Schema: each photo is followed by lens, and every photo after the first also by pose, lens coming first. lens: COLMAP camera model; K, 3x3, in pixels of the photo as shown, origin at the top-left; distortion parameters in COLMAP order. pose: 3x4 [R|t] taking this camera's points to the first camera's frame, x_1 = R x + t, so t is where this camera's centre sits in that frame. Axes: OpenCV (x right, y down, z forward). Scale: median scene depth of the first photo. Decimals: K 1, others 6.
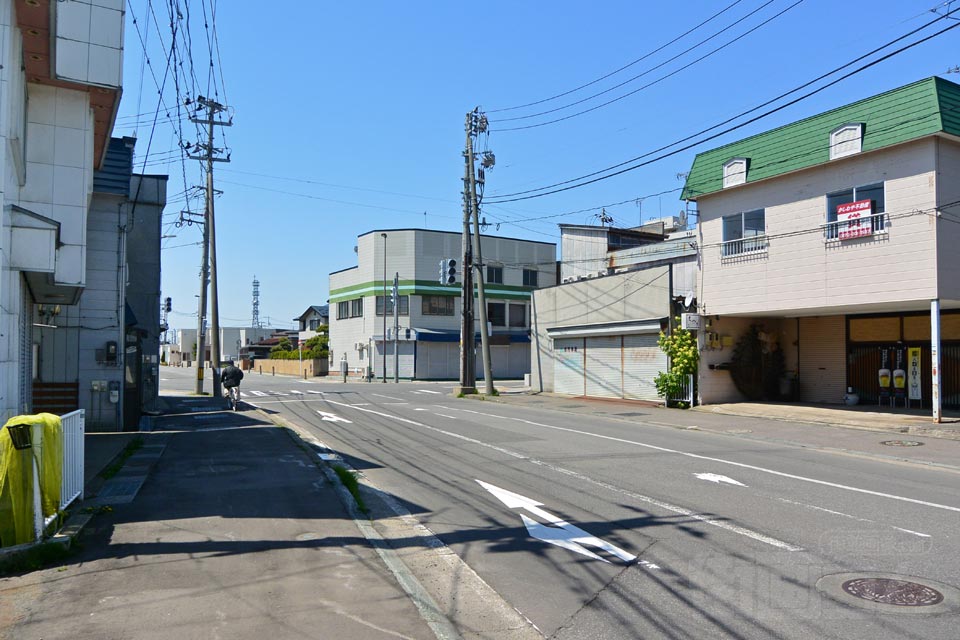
lens RADIAL K [[724.5, 0, 479.5], [0, 724.5, 326.8], [0, 0, 1]] dist [0.000211, -0.011058]
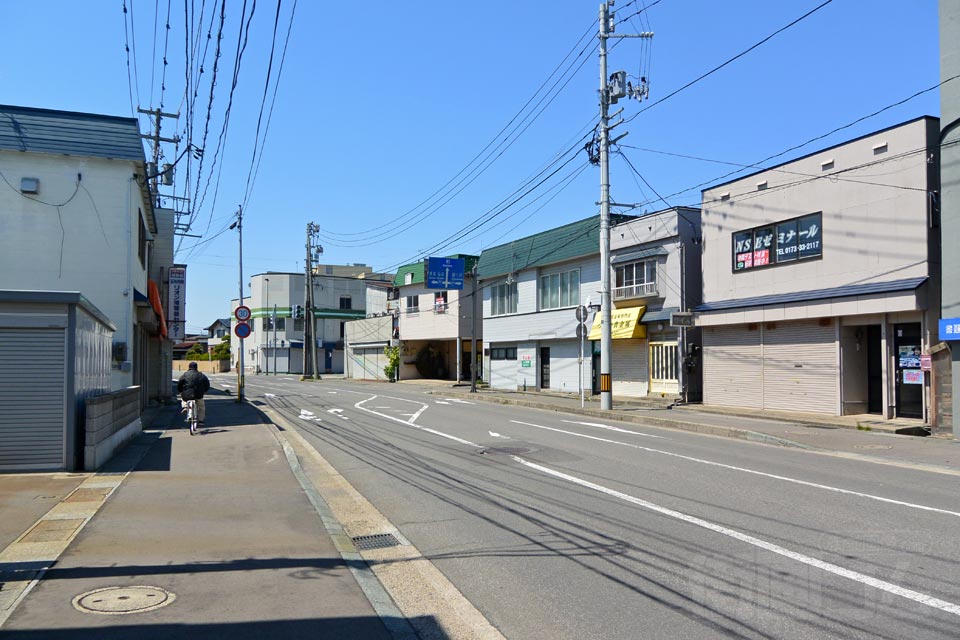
lens RADIAL K [[724.5, 0, 479.5], [0, 724.5, 326.8], [0, 0, 1]] dist [0.000211, -0.011058]
pose [[0.993087, 0.003207, 0.117339, 0.188424], [-0.003126, 0.999995, -0.000875, -0.035837], [-0.117341, 0.000502, 0.993092, -0.802886]]
